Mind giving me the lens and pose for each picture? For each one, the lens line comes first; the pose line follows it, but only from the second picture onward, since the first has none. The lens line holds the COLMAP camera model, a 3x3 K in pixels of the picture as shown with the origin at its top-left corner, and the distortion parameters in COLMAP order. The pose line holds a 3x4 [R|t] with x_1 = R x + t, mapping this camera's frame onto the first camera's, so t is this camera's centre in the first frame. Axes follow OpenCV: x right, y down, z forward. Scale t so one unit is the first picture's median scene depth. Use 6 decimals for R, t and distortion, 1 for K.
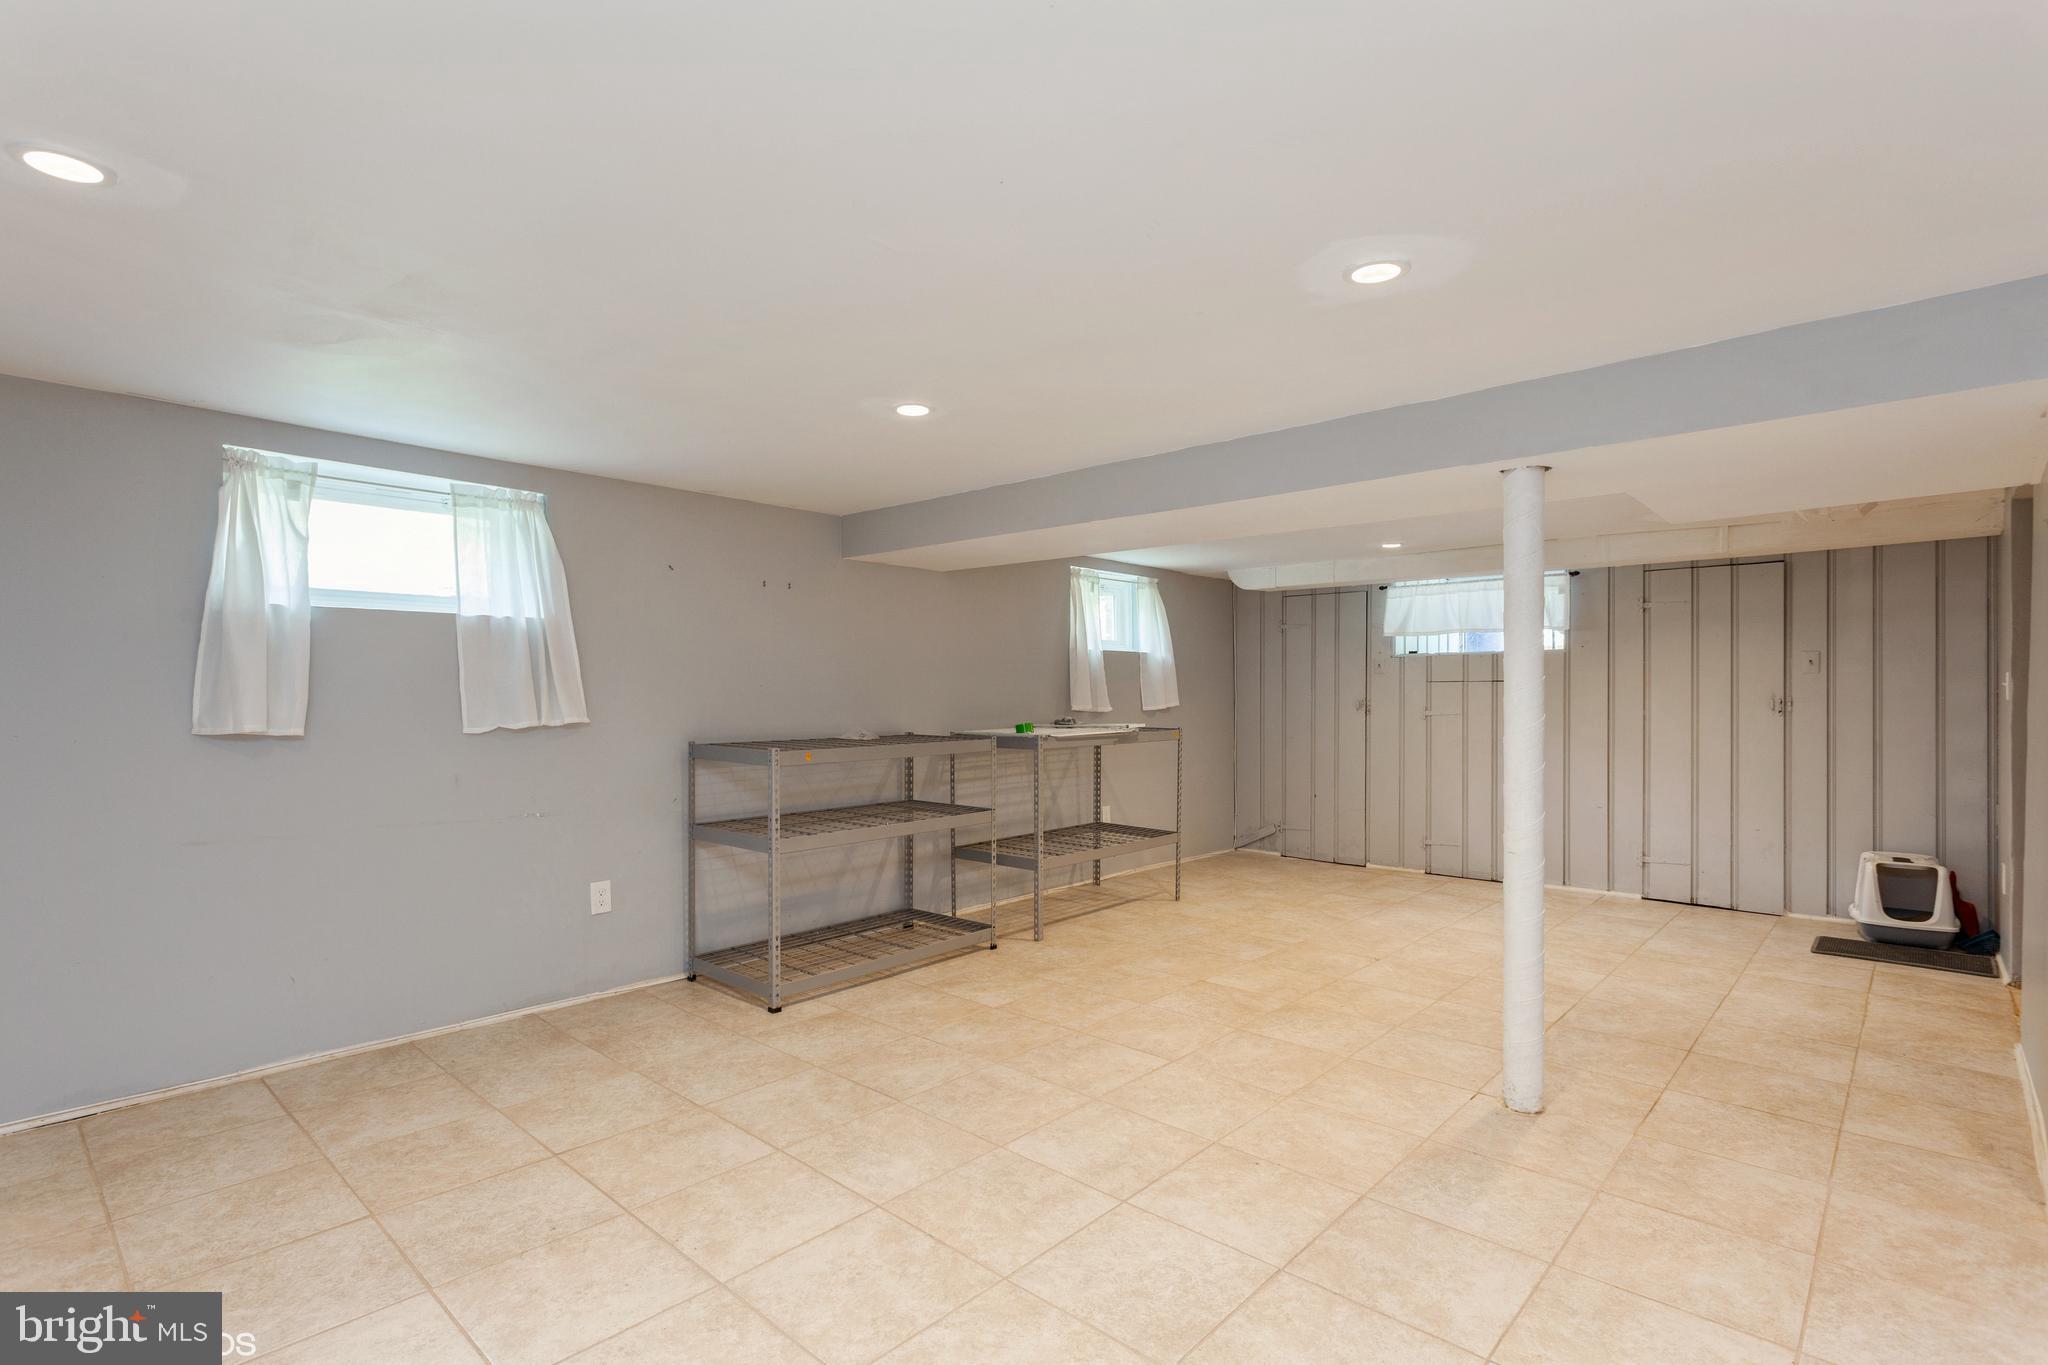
lens RADIAL K [[977.3, 0, 1024.0], [0, 977.3, 690.1], [0, 0, 1]] dist [0.001513, 0.002667]
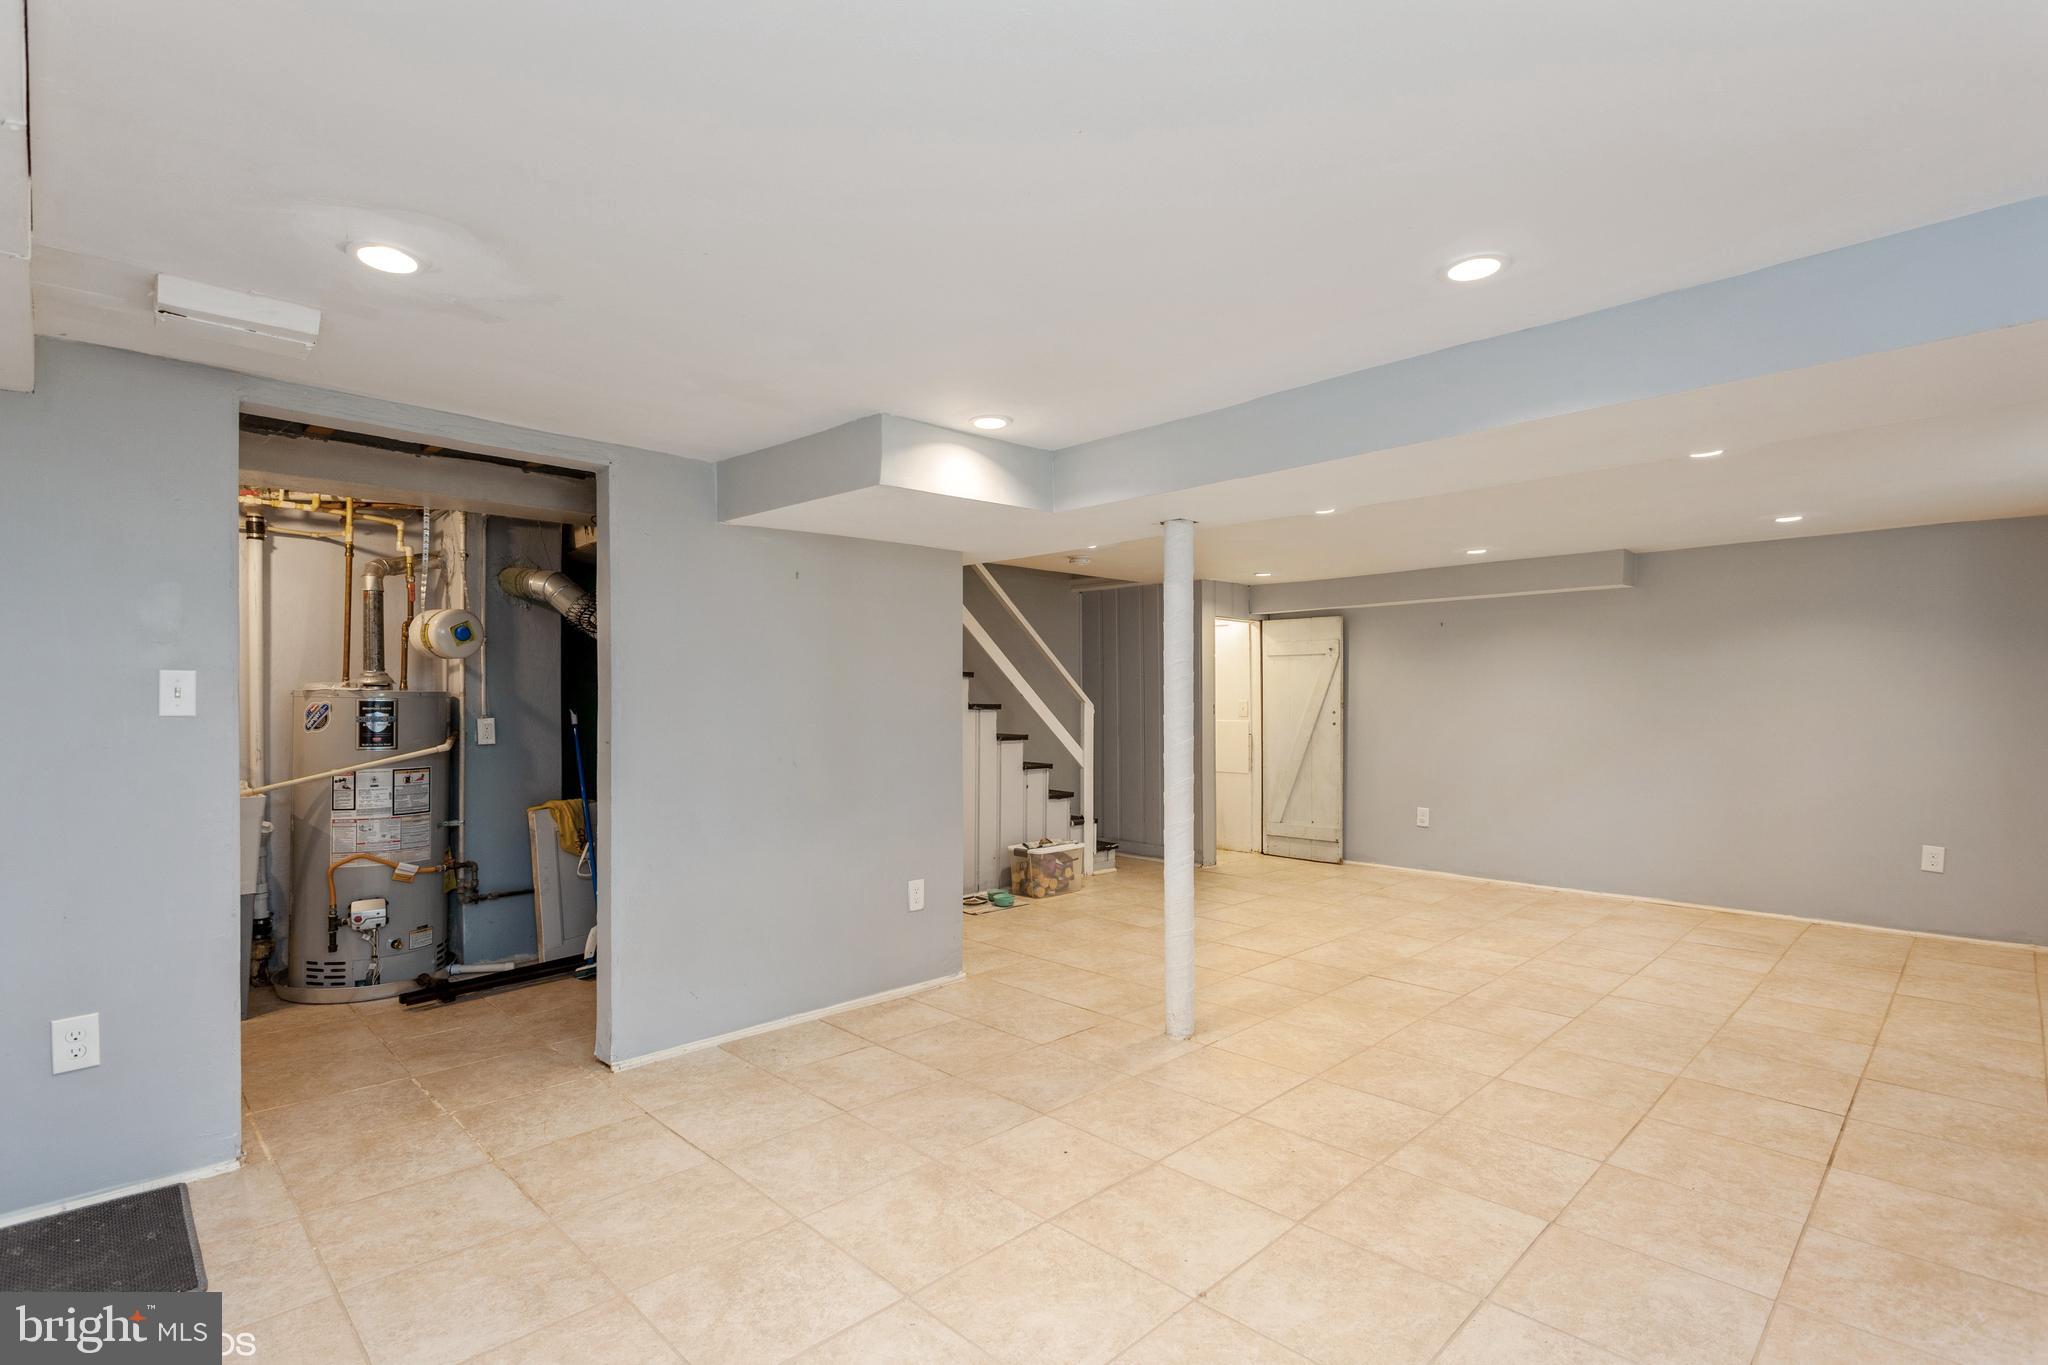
lens RADIAL K [[977.3, 0, 1024.0], [0, 977.3, 690.2], [0, 0, 1]] dist [0.001513, 0.002667]
pose [[-0.999110, 0.004124, 0.041969, 0.600893], [0.003660, 0.999931, -0.011130, 0.003322], [-0.042012, -0.010966, -0.999057, 2.067629]]
